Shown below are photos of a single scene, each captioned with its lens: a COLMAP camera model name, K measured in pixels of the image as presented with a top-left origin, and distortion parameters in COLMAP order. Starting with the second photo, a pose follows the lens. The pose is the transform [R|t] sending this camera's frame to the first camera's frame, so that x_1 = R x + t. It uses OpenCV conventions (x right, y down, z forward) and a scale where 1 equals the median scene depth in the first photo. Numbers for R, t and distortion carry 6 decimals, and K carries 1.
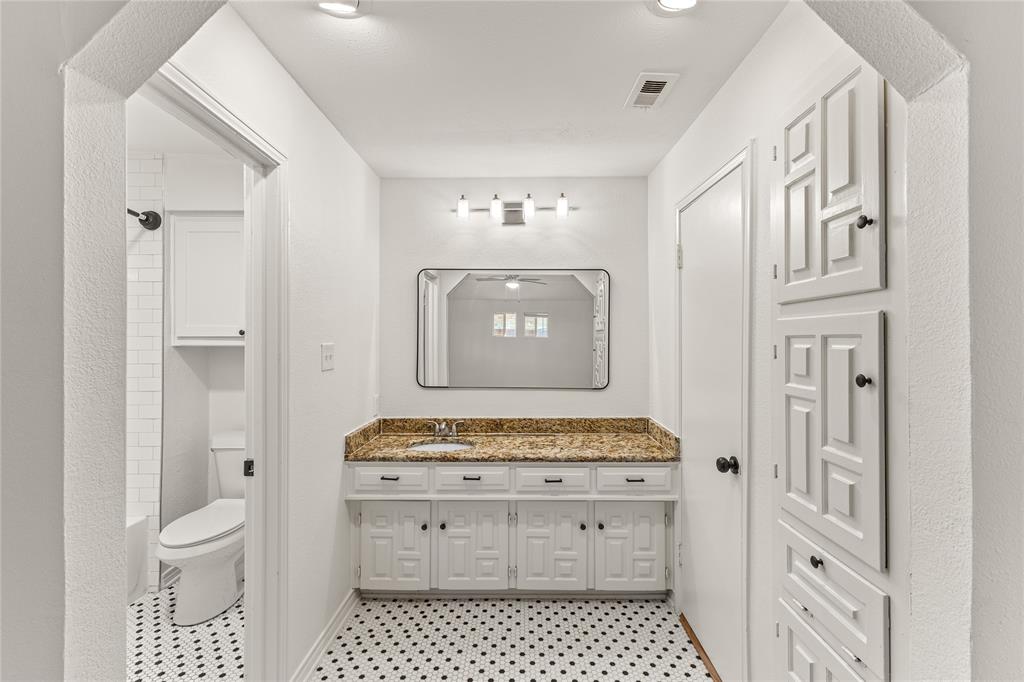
lens RADIAL K [[443.9, 0, 514.5], [0, 443.9, 343.4], [0, 0, 1]] dist [0.012335, -0.001454]
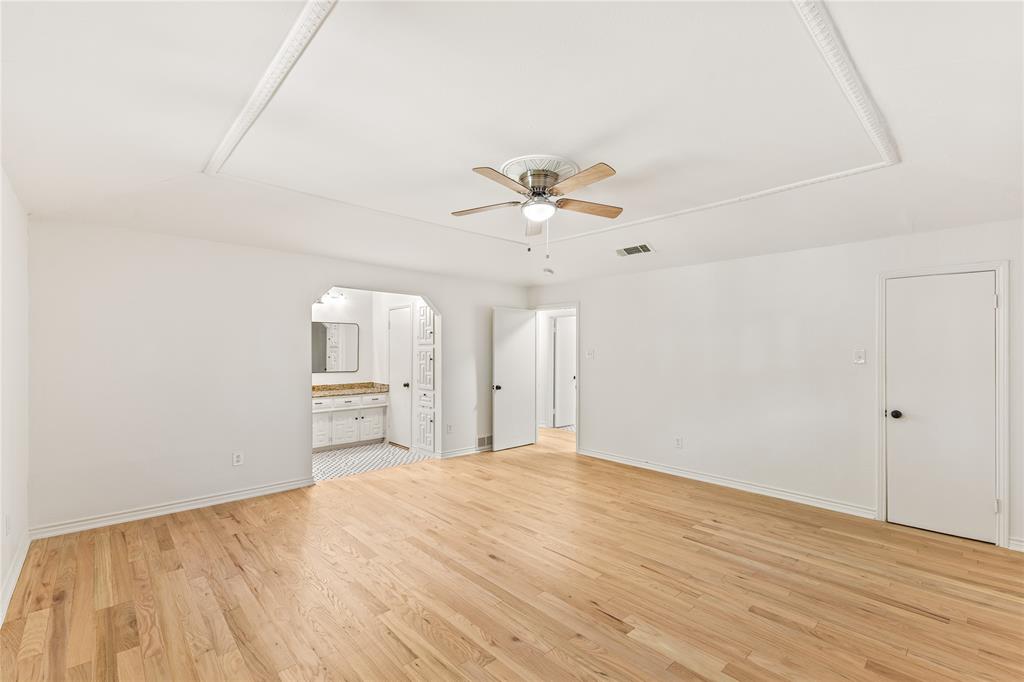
lens RADIAL K [[443.9, 0, 511.5], [0, 443.9, 343.5], [0, 0, 1]] dist [0.012335, -0.001454]
pose [[0.722508, 0.007864, 0.691318, -1.094605], [0.006960, 0.999802, -0.018647, -0.003168], [-0.691327, 0.018285, 0.722310, -1.732500]]
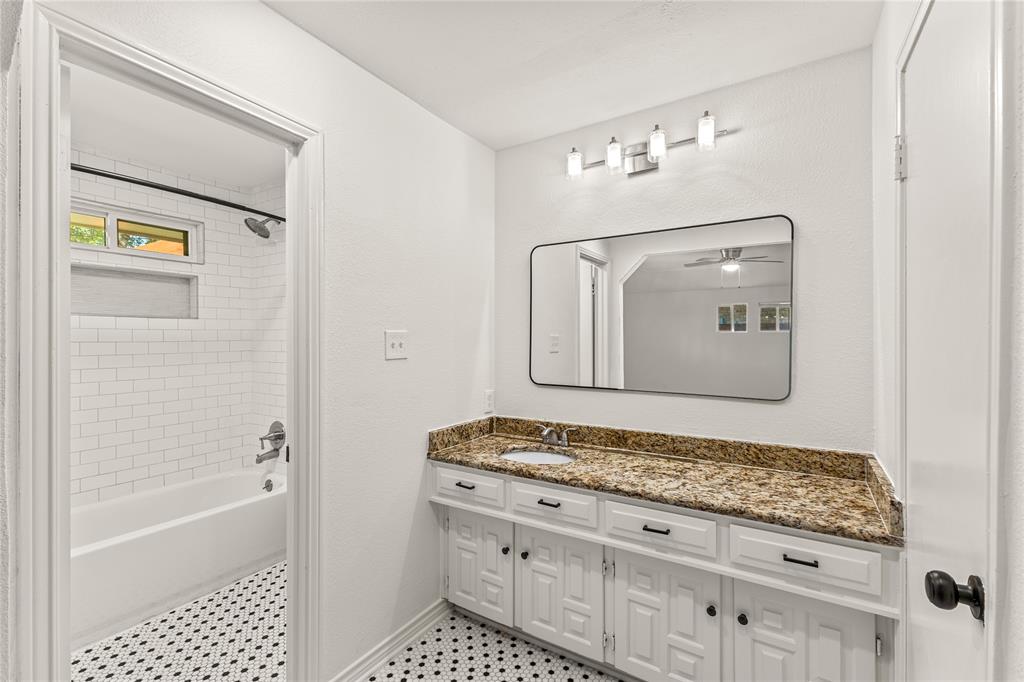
lens RADIAL K [[443.9, 0, 516.3], [0, 443.9, 344.1], [0, 0, 1]] dist [0.012335, -0.001454]
pose [[0.853099, 0.002027, -0.521745, 0.252139], [-0.001703, 0.999998, 0.001101, 0.024265], [0.521747, -0.000050, 0.853101, 0.300502]]
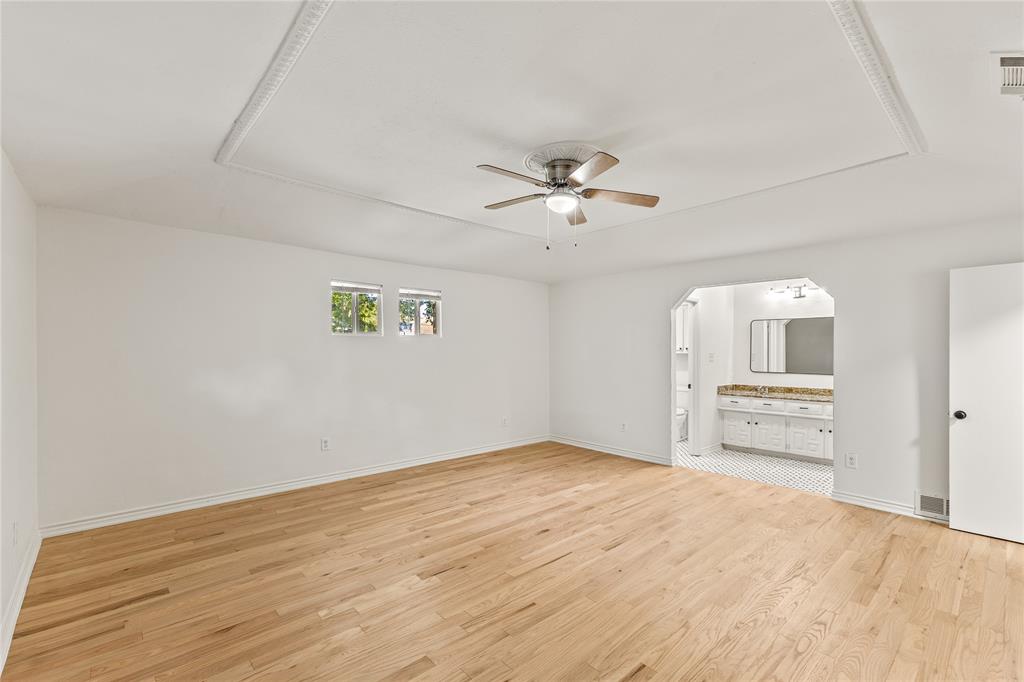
lens RADIAL K [[443.9, 0, 513.7], [0, 443.9, 357.2], [0, 0, 1]] dist [0.012335, -0.001454]
pose [[0.681867, 0.006283, -0.731449, 0.775934], [-0.005146, 0.999980, 0.003792, 0.023716], [0.731458, 0.001178, 0.681885, -1.812520]]
